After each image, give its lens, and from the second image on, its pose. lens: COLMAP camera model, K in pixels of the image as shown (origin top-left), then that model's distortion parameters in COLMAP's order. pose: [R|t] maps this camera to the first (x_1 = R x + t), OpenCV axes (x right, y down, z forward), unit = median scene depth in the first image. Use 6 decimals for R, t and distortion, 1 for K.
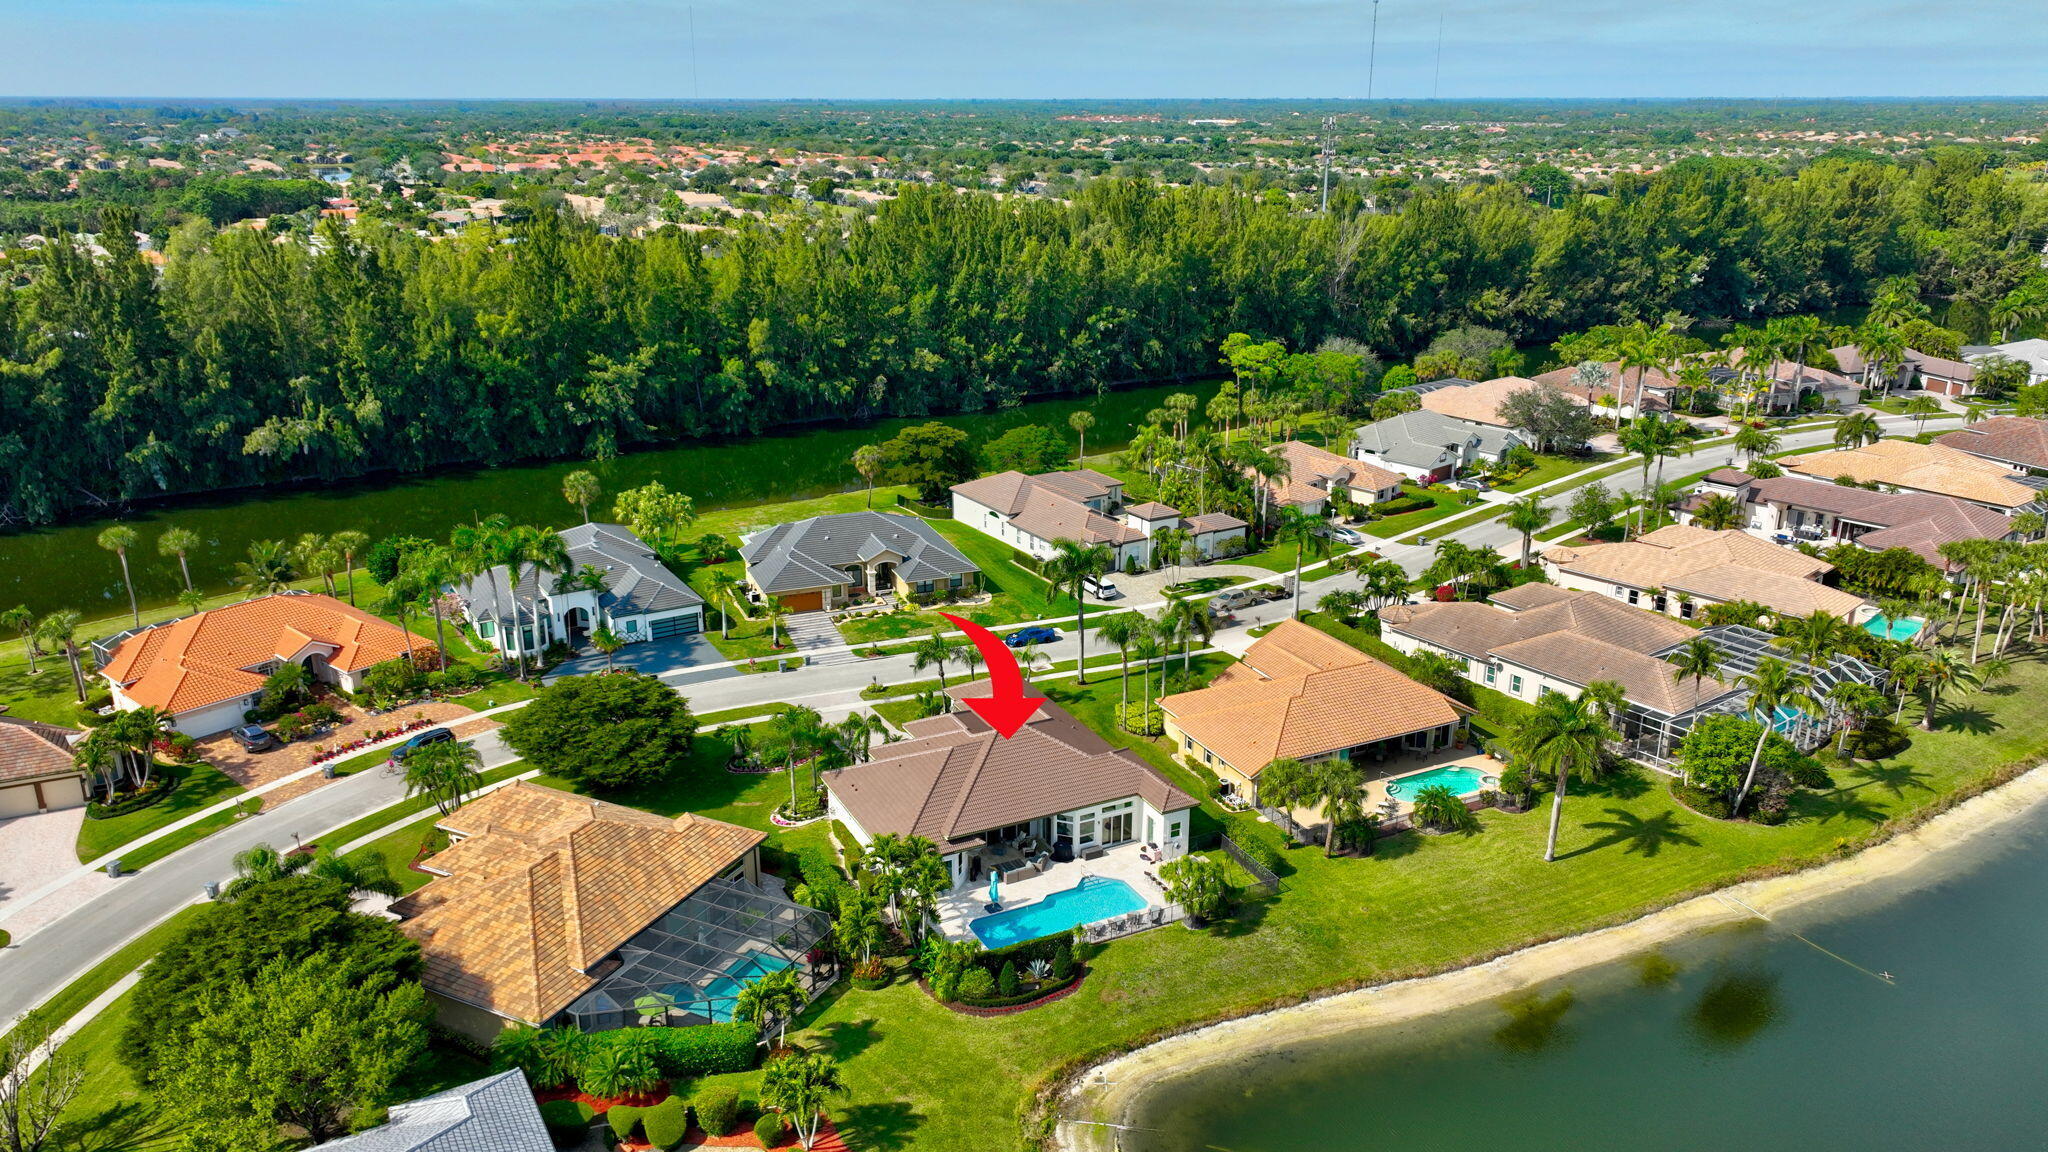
lens RADIAL K [[1454.6, 0, 1035.3], [0, 1454.6, 575.5], [0, 0, 1]] dist [0.003688, 0.013384]
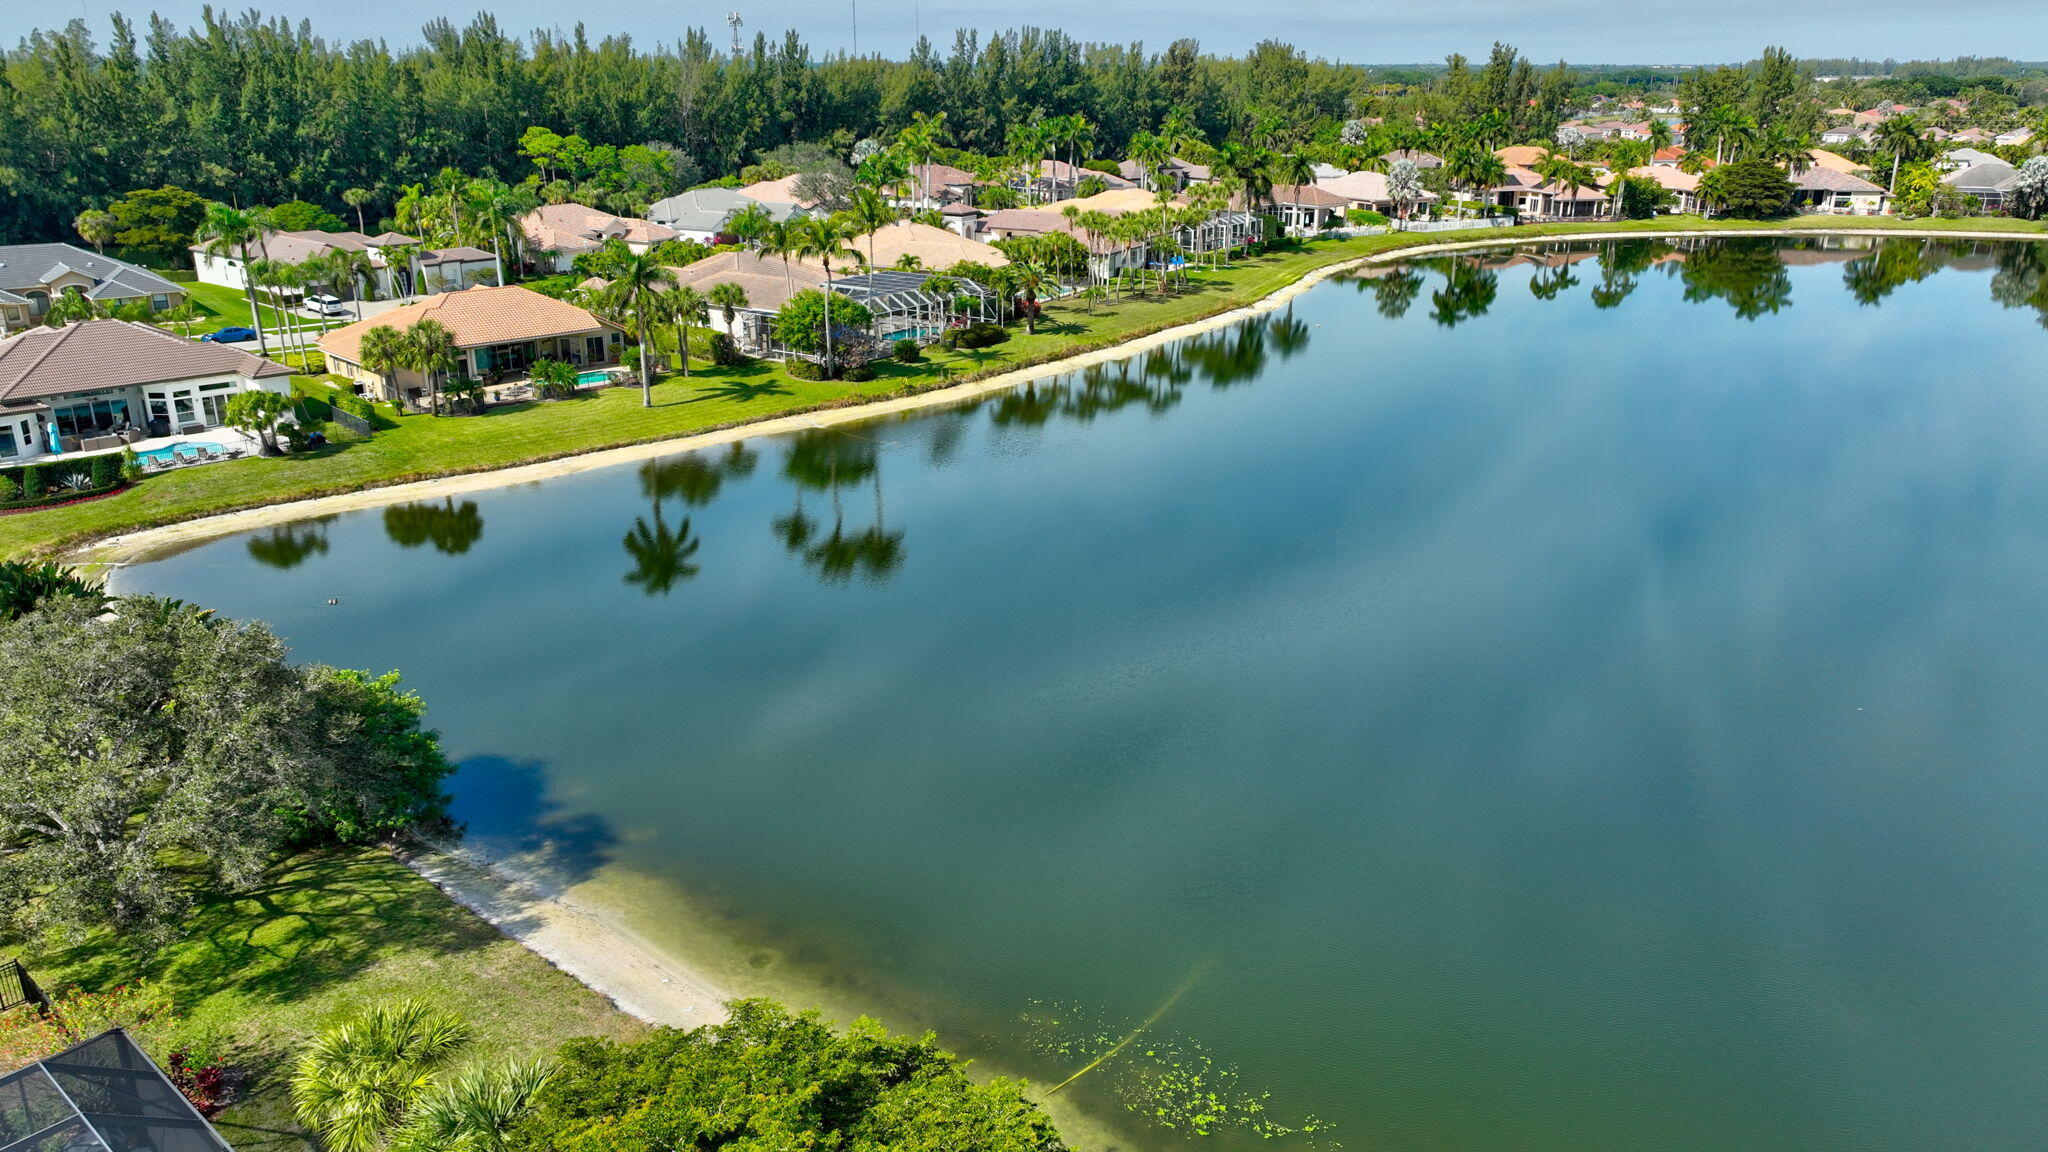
lens RADIAL K [[1454.6, 0, 1025.5], [0, 1454.6, 579.5], [0, 0, 1]] dist [0.003688, 0.013384]
pose [[0.948856, -0.104614, 0.297874, 0.186133], [0.097302, 0.994478, 0.039316, 0.207635], [-0.300342, -0.008322, 0.953795, -0.111699]]
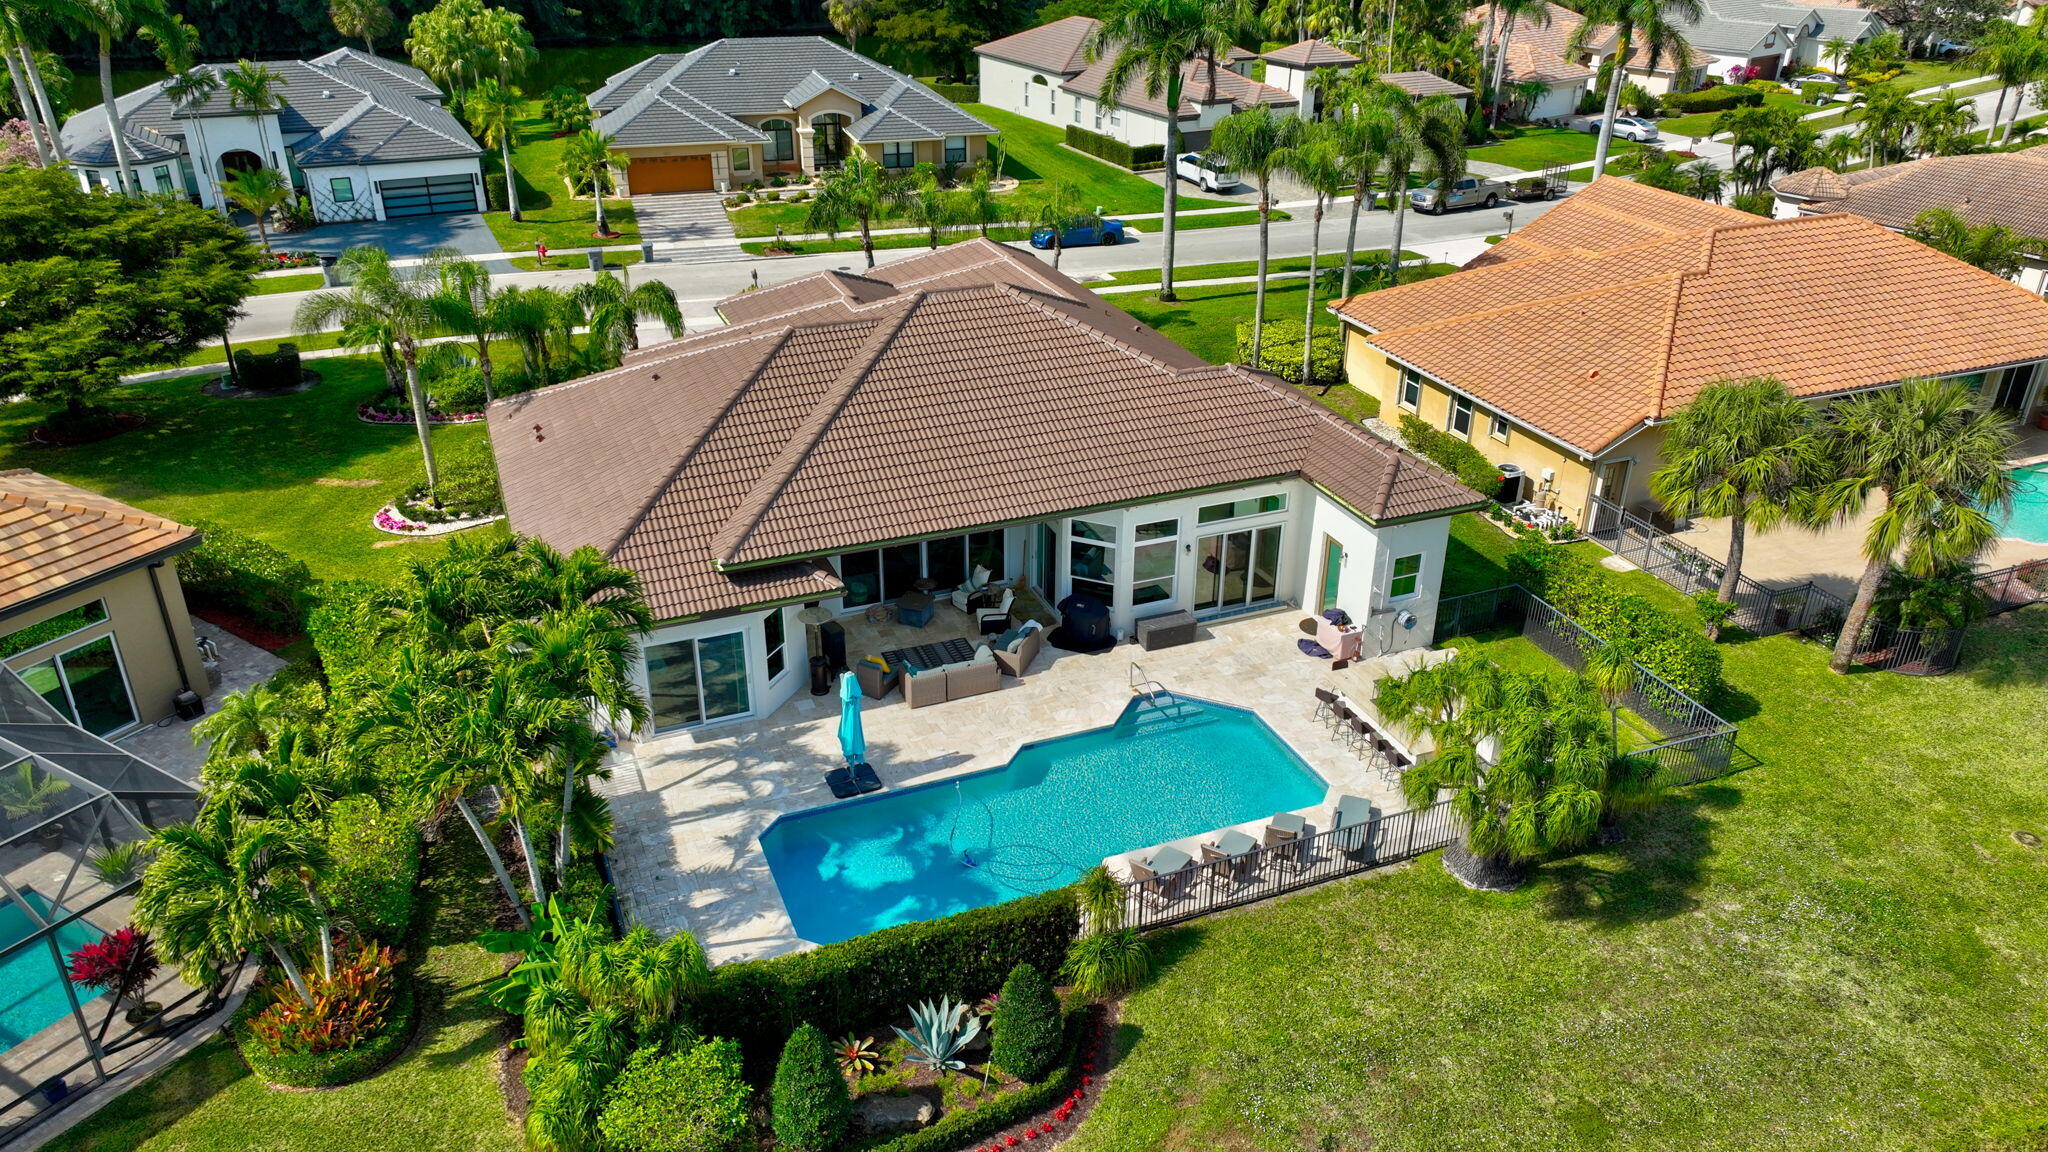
lens RADIAL K [[1454.6, 0, 1033.9], [0, 1454.6, 570.4], [0, 0, 1]] dist [0.003688, 0.013384]
pose [[0.997018, 0.039252, -0.066443, 0.019714], [-0.029338, 0.989127, 0.144106, 0.082499], [0.071377, -0.141727, 0.987329, 0.424693]]
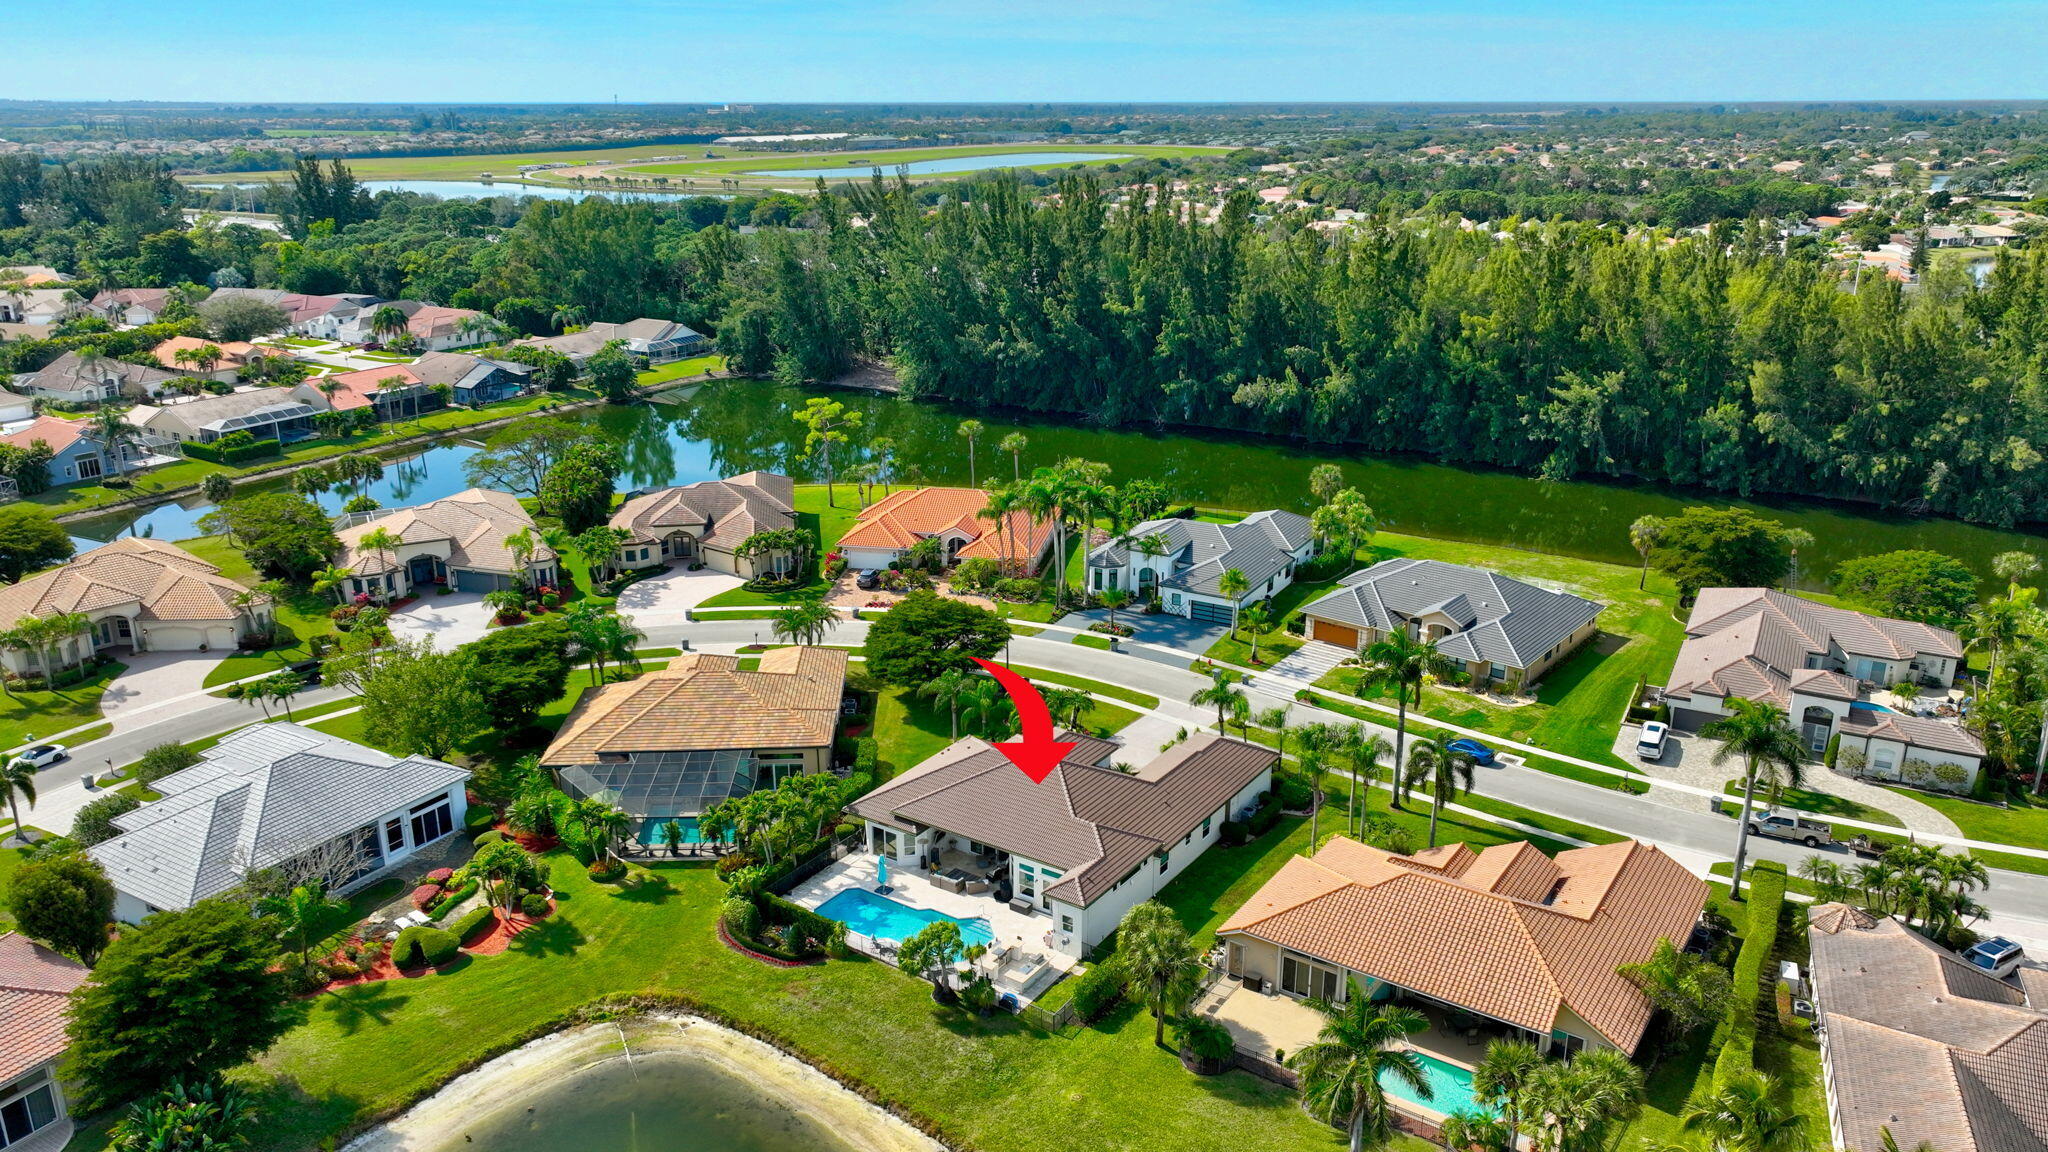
lens RADIAL K [[1454.6, 0, 1026.0], [0, 1454.6, 577.1], [0, 0, 1]] dist [0.003688, 0.013384]
pose [[0.486940, 0.271901, -0.830036, 0.505698], [-0.272407, 0.950188, 0.151453, -0.102932], [0.829870, 0.152359, 0.536752, 0.306846]]
